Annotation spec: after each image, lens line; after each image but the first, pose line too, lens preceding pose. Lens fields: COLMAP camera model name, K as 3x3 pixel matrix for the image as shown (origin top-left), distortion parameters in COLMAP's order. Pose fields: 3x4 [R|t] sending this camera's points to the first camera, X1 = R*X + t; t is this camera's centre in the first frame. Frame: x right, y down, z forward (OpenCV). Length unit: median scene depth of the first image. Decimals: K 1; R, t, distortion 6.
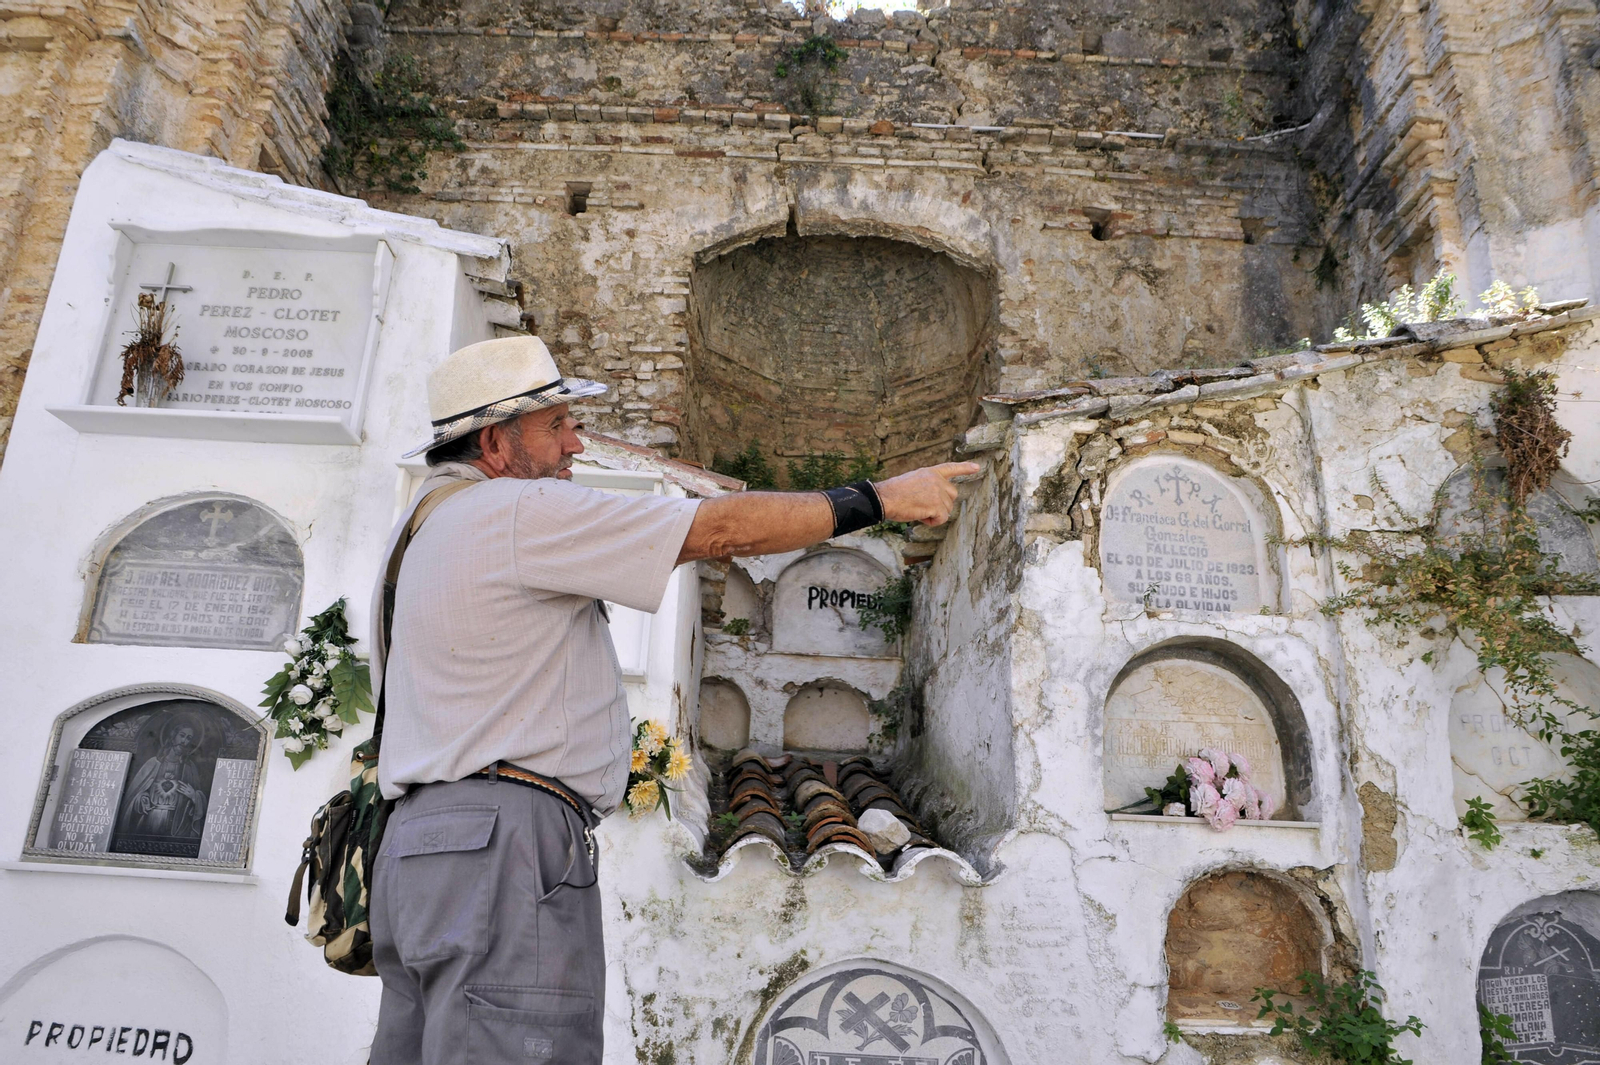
lens RADIAL K [[1114.7, 0, 802.1], [0, 1114.7, 532.6], [0, 0, 1]] dist [-0.072774, 0.024368]
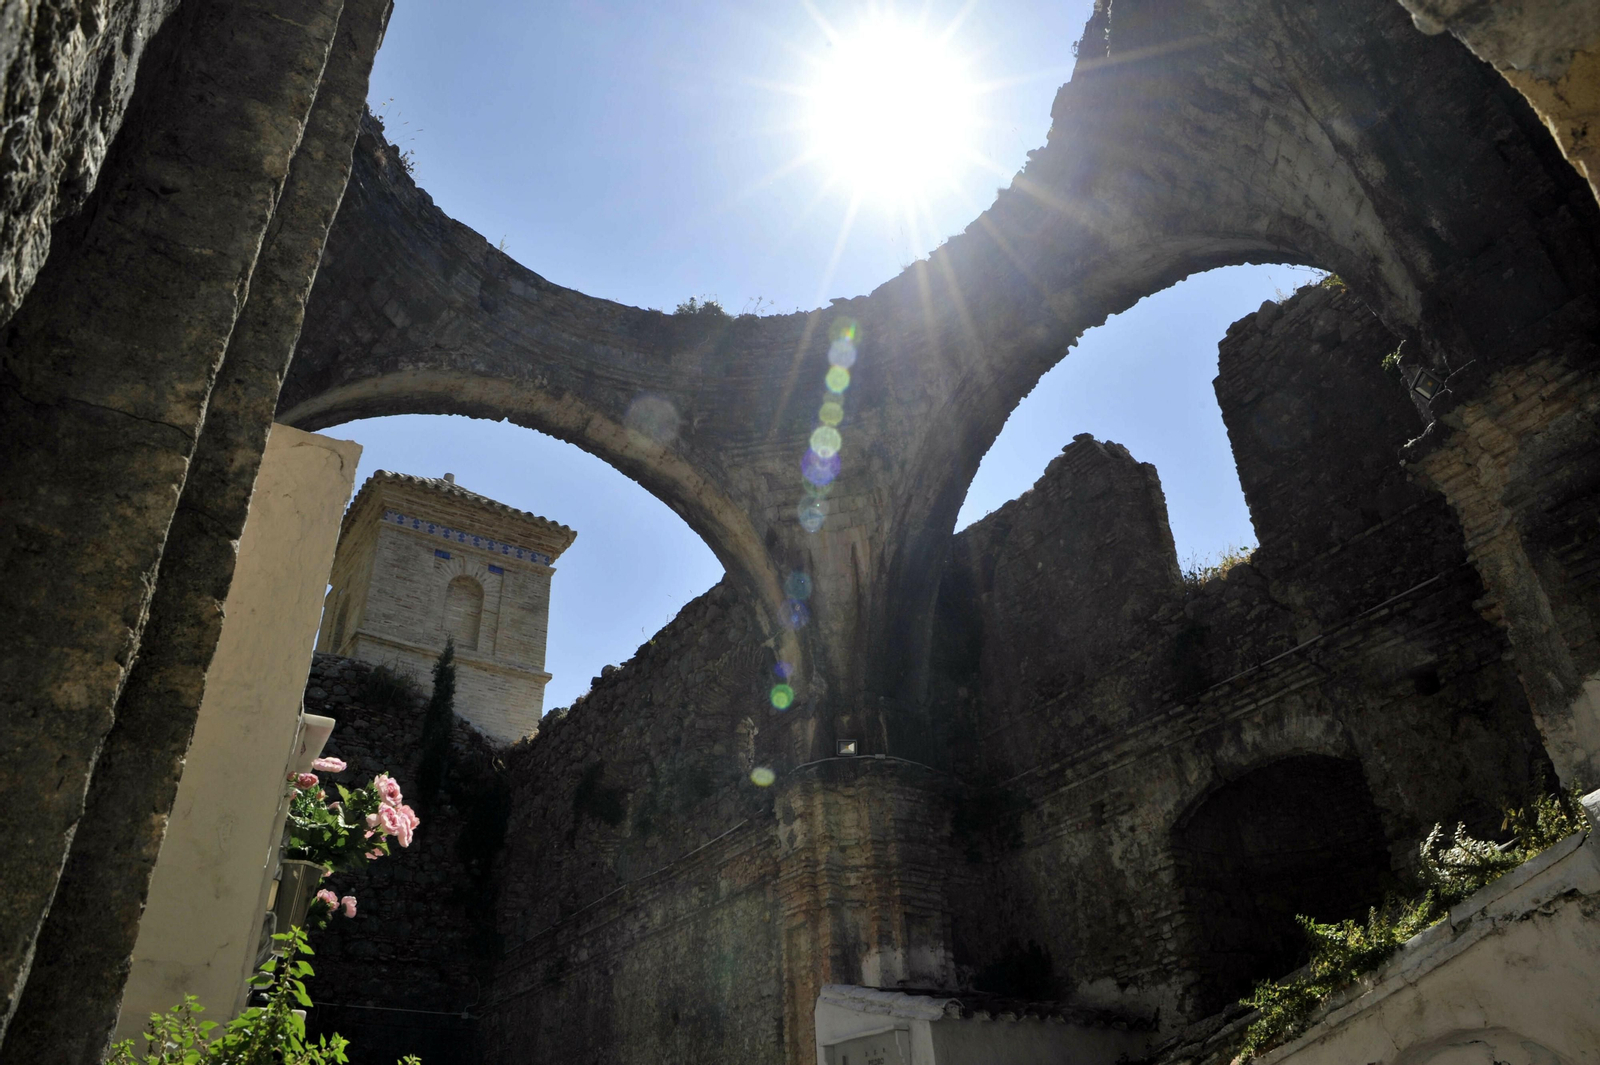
lens RADIAL K [[1114.7, 0, 793.6], [0, 1114.7, 531.5], [0, 0, 1]] dist [-0.072774, 0.024368]
pose [[0.509727, -0.503271, -0.697780, 0.821761], [0.326139, 0.863553, -0.384590, -0.193389], [0.796123, -0.031537, 0.604312, -0.222507]]
